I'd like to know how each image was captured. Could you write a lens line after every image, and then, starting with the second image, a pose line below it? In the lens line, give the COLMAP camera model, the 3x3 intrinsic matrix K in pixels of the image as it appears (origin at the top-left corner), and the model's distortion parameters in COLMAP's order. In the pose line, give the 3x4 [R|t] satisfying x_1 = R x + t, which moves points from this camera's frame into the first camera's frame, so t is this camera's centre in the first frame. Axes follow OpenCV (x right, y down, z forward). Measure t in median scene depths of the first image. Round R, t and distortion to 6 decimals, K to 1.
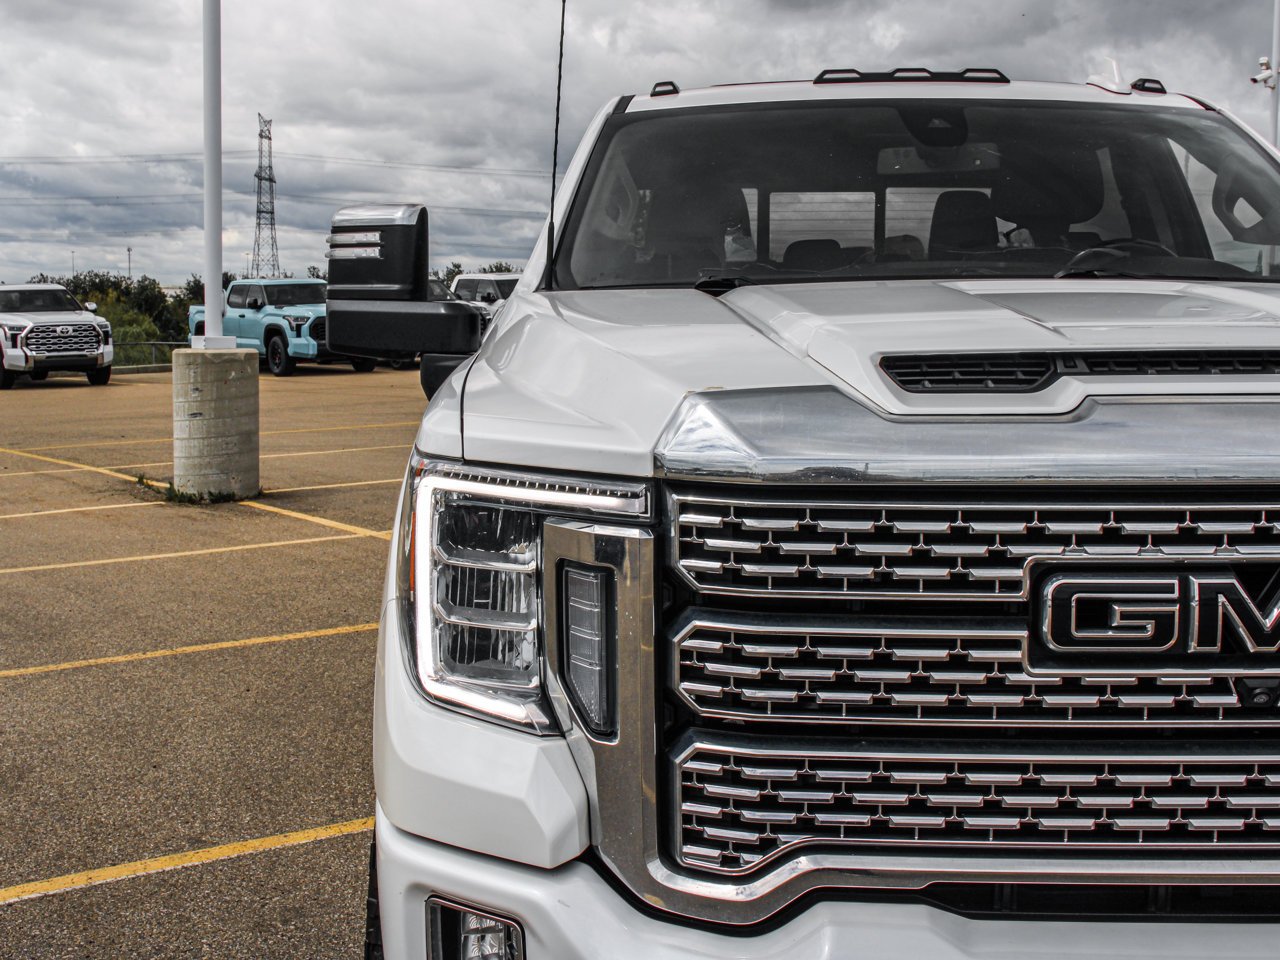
lens RADIAL K [[1694.5, 0, 616.5], [0, 1694.5, 476.7], [0, 0, 1]] dist [-0.051668, 0.102453]
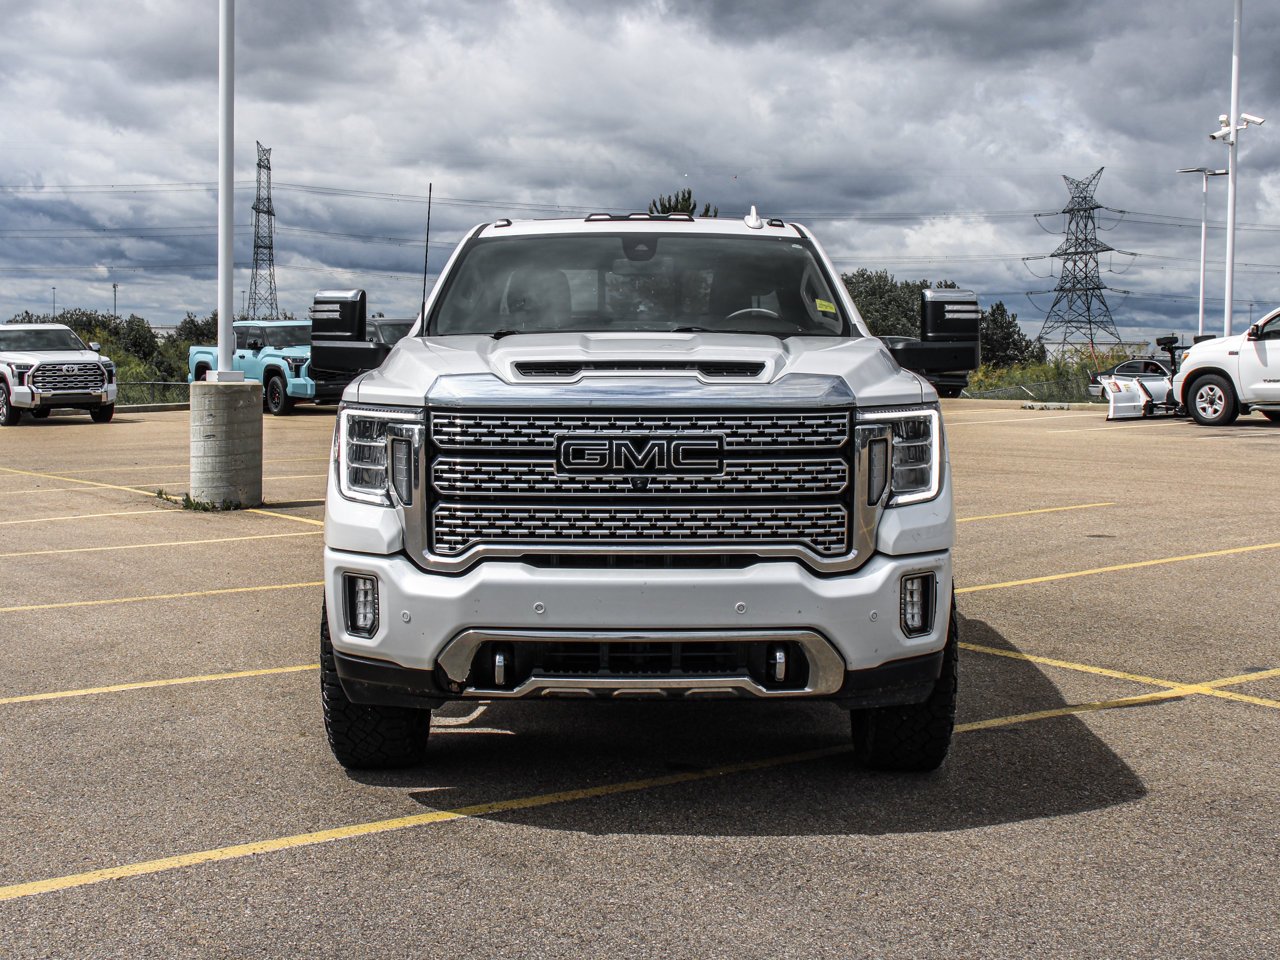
lens RADIAL K [[1821.9, 0, 640.0], [0, 1821.9, 480.0], [0, 0, 1]] dist [-0.020824, 0.065091]
pose [[0.999982, 0.006004, 0.000673, 0.069651], [-0.005981, 0.999551, -0.029372, 0.038607], [-0.000849, 0.029367, 0.999568, -0.365106]]
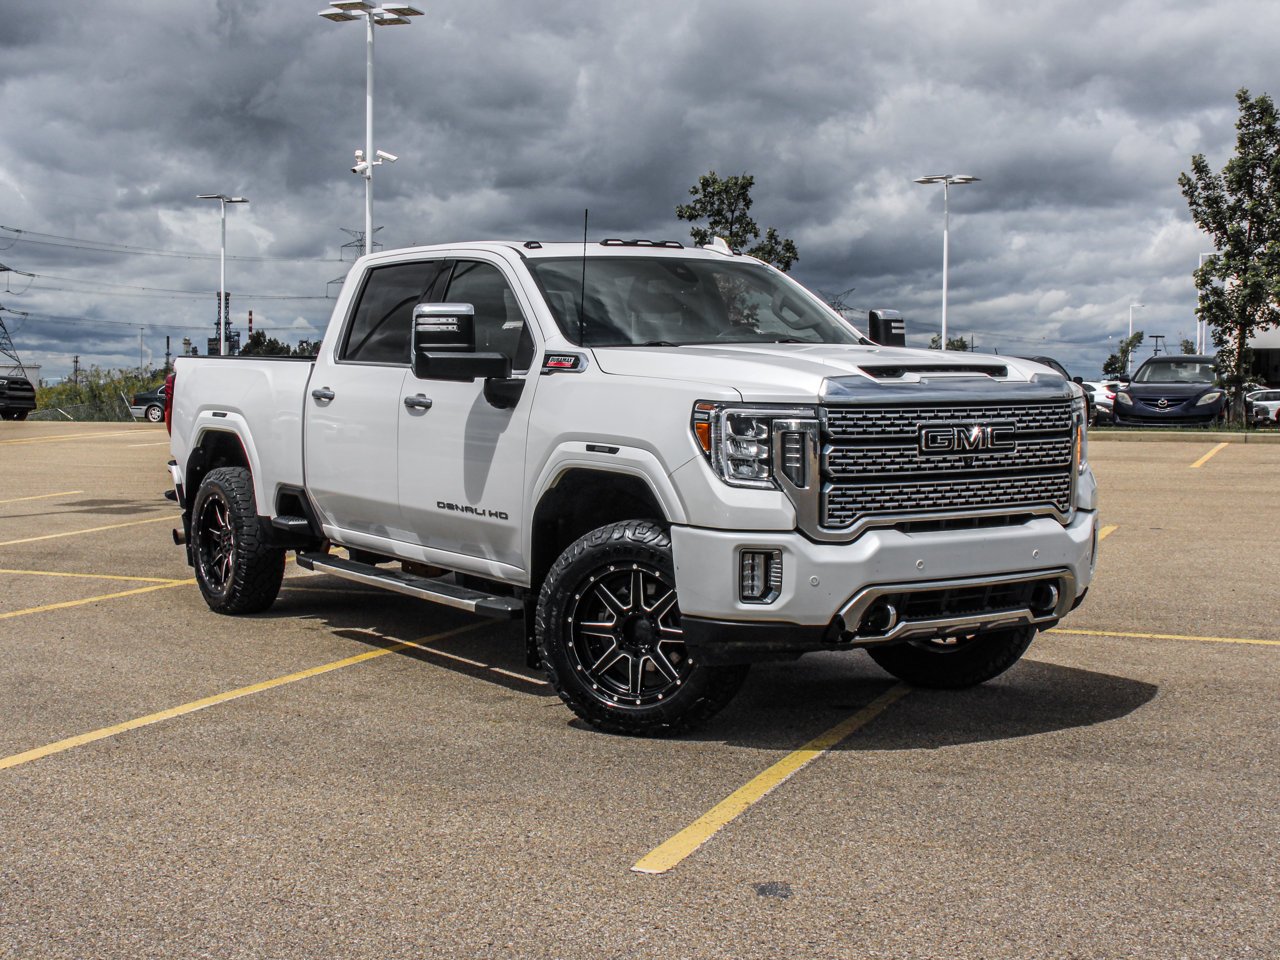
lens RADIAL K [[1821.9, 0, 640.0], [0, 1821.9, 480.0], [0, 0, 1]] dist [-0.020824, 0.065091]
pose [[0.832350, -0.034217, 0.553193, -0.417262], [0.058238, 0.997967, -0.025899, 0.041244], [-0.551182, 0.053774, 0.832650, -0.323765]]
